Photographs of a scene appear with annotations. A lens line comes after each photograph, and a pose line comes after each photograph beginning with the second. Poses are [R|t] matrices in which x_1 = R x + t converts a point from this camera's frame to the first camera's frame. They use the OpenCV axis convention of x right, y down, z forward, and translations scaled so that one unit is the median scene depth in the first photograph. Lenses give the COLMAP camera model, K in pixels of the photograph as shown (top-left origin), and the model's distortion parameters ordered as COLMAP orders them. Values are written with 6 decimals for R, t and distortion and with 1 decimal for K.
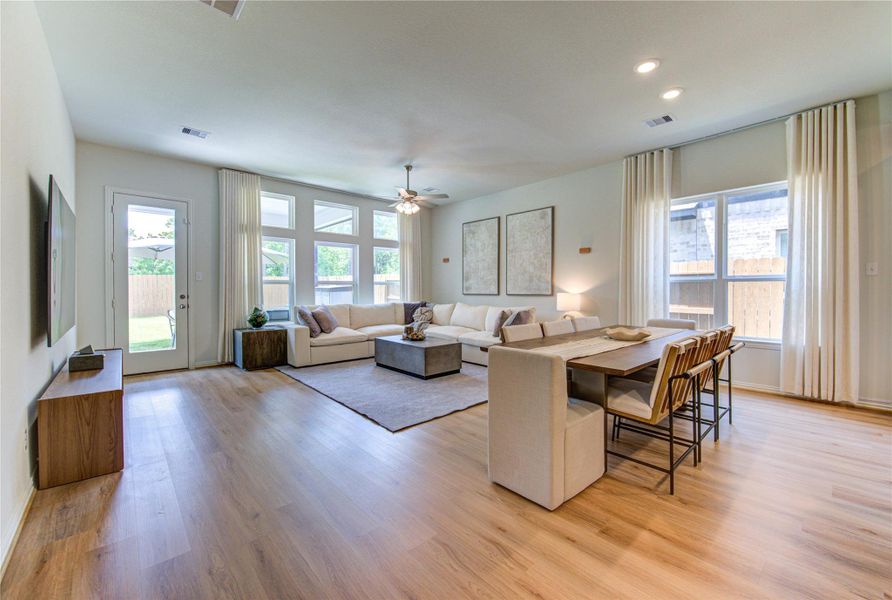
lens RADIAL K [[361.4, 0, 465.4], [0, 361.4, 292.0], [0, 0, 1]] dist [-0.000088, -0.006272]
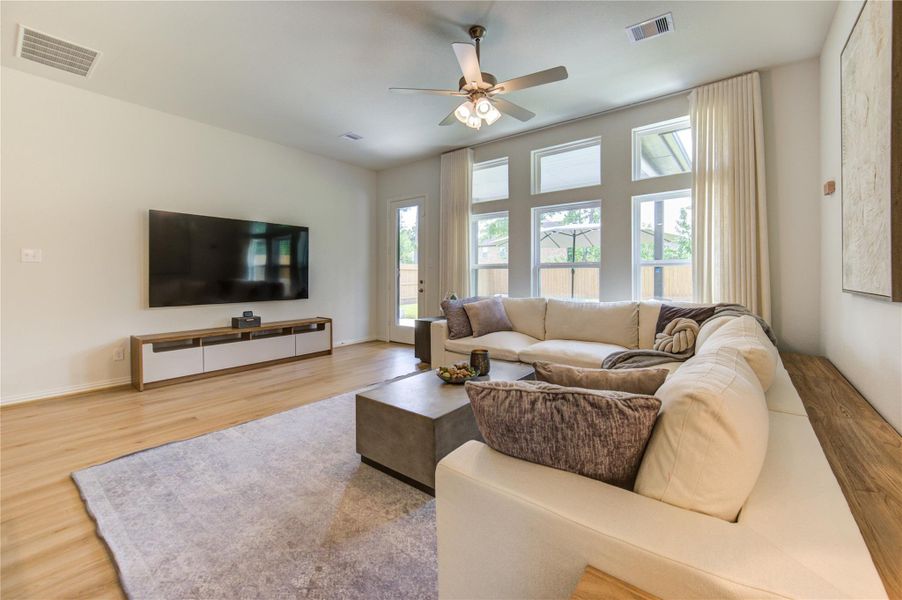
lens RADIAL K [[370.0, 0, 451.1], [0, 370.0, 274.6], [0, 0, 1]] dist [0.000551, 0.000012]
pose [[0.134197, 0.001285, -0.990954, 0.342889], [-0.004298, 0.999991, 0.000715, -0.010108], [0.990945, 0.004163, 0.134201, 0.883301]]
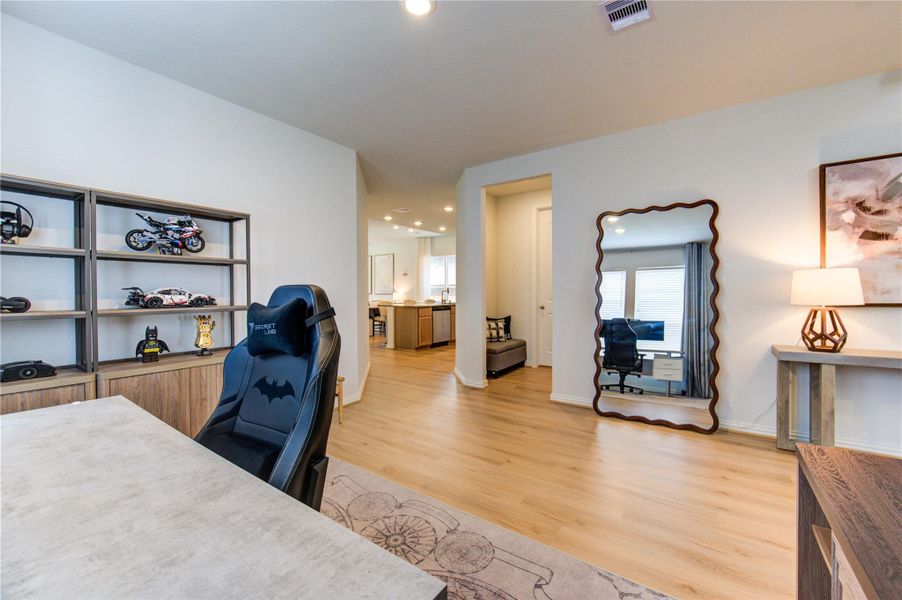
lens RADIAL K [[360.3, 0, 453.7], [0, 360.3, 294.3], [0, 0, 1]] dist [-0.000431, -0.005348]
pose [[0.985066, -0.002030, 0.172164, 0.246974], [0.002104, 0.999998, -0.000248, 0.012349], [-0.172163, 0.000607, 0.985068, -1.351531]]
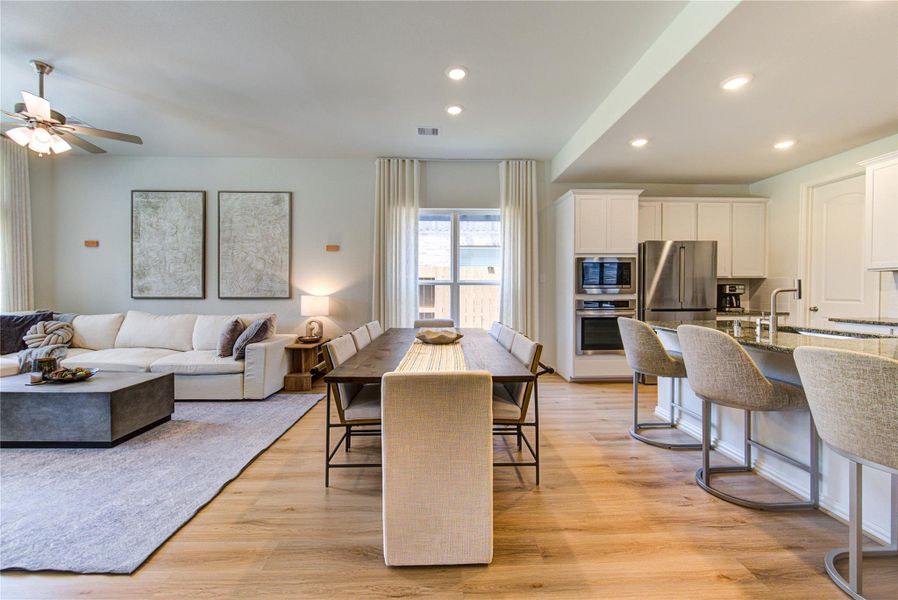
lens RADIAL K [[358.7, 0, 451.7], [0, 358.7, 294.4], [0, 0, 1]] dist [-0.000431, -0.005348]
pose [[0.665196, -0.003712, 0.746660, -0.145277], [0.002530, 0.999993, 0.002718, -0.000886], [-0.746665, 0.000081, 0.665201, 0.183857]]
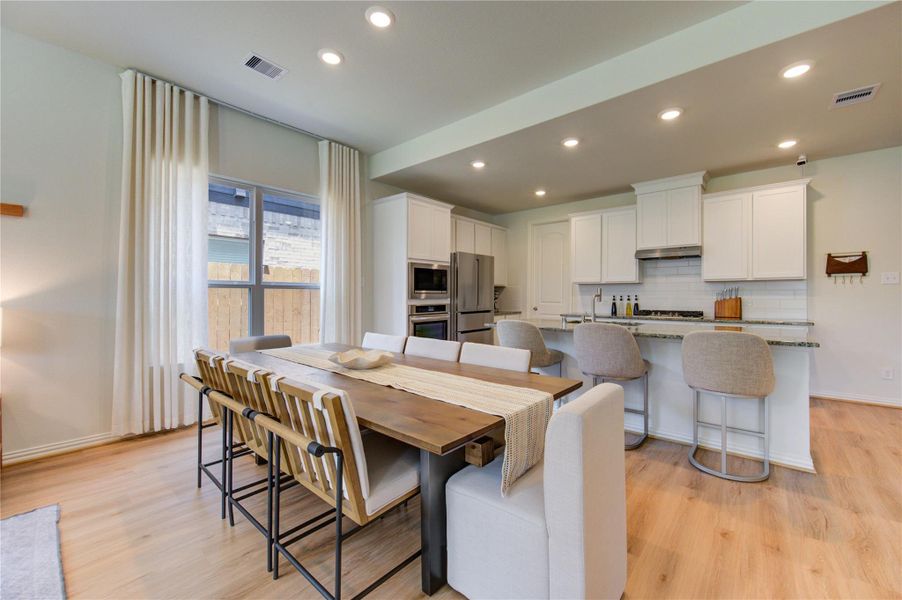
lens RADIAL K [[364.9, 0, 451.0], [0, 364.9, 300.0], [0, 0, 1]] dist [-0.008124, -0.000018]
pose [[-0.095338, -0.008938, 0.995405, -0.171479], [0.004784, 0.999944, 0.009437, -0.004621], [-0.995433, 0.005662, -0.095290, 0.505515]]
